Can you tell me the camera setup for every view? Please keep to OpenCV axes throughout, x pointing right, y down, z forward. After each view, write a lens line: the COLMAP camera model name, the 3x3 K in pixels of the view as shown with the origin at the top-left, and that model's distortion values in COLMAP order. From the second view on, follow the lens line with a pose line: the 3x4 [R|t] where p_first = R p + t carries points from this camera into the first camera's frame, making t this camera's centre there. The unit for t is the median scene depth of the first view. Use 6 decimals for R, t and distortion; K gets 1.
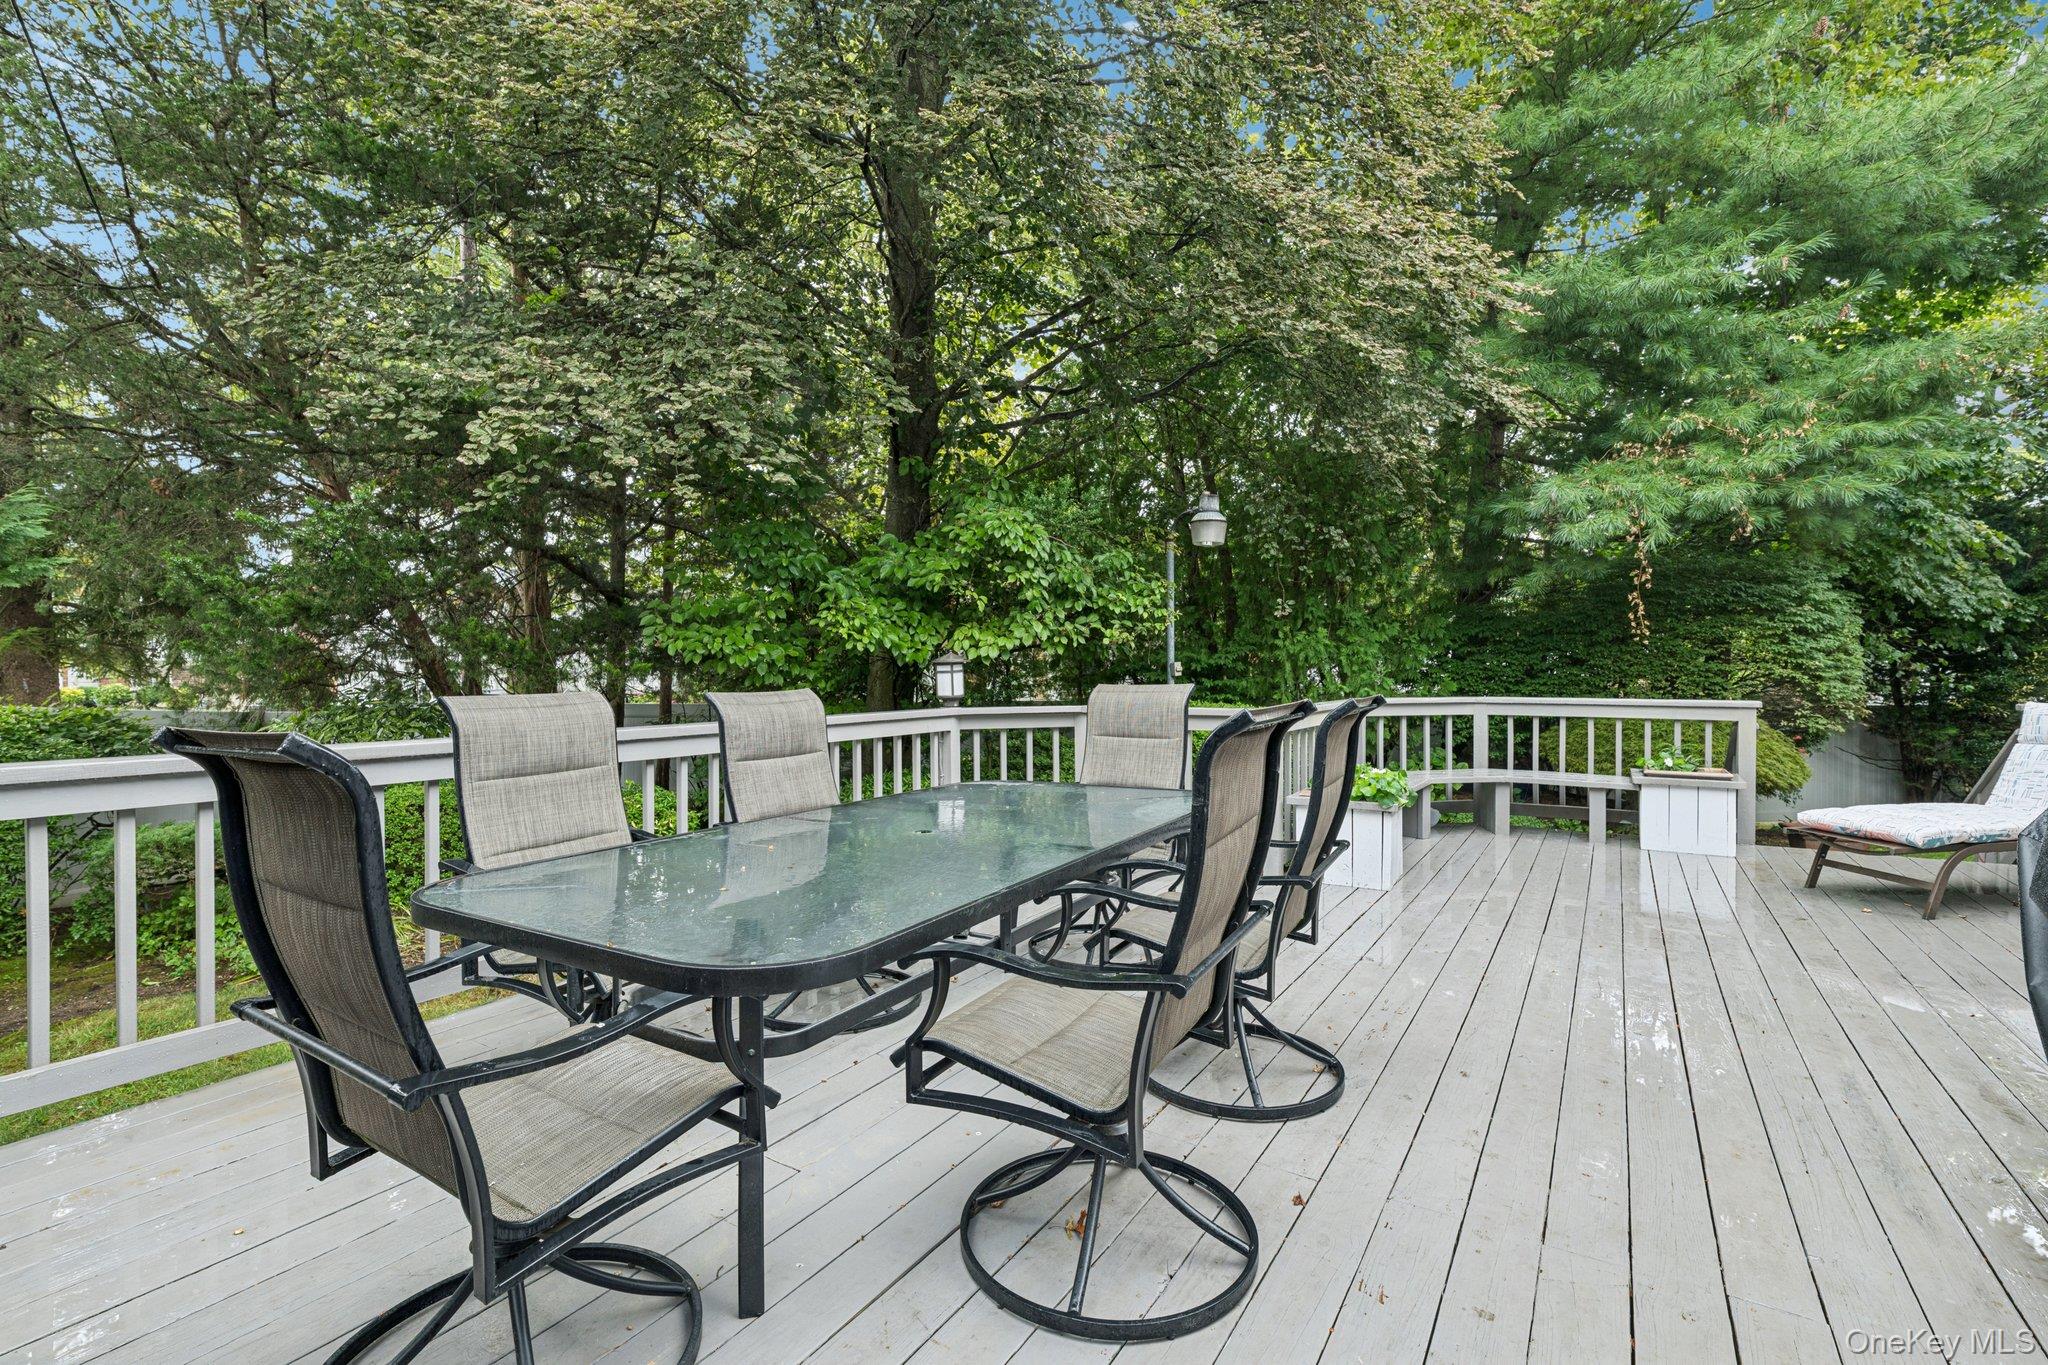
lens RADIAL K [[930.5, 0, 1020.8], [0, 930.5, 679.0], [0, 0, 1]] dist [0.004688, 0.000406]
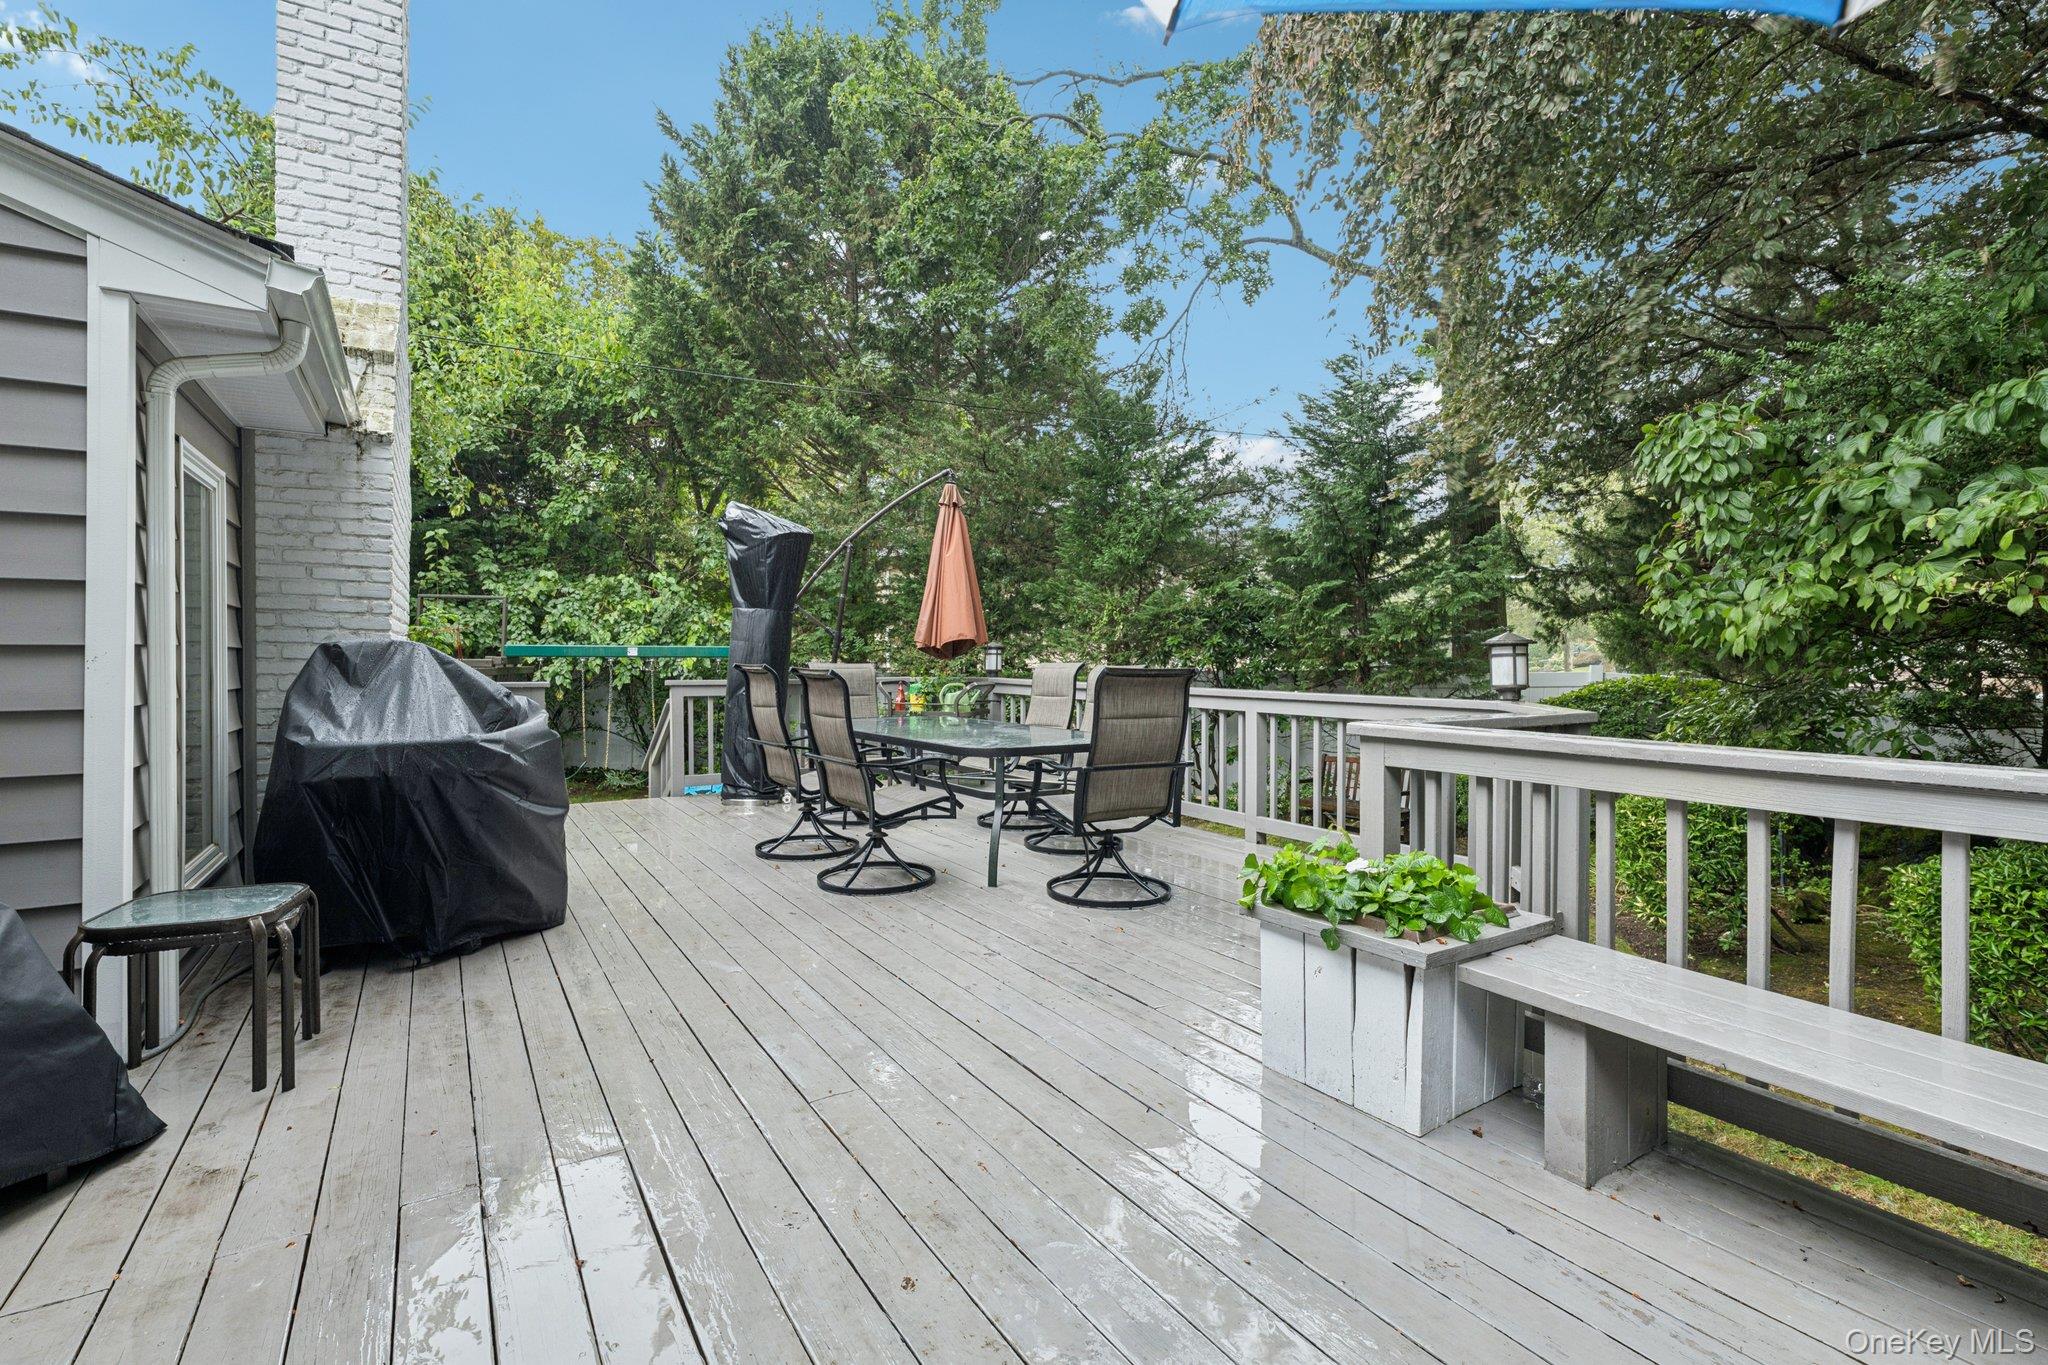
lens RADIAL K [[930.5, 0, 1023.4], [0, 930.5, 663.9], [0, 0, 1]] dist [0.004688, 0.000406]
pose [[-0.424319, 0.017188, -0.905349, 1.579478], [-0.005684, 0.999750, 0.021644, -0.028502], [0.905495, 0.014330, -0.424115, 1.844041]]
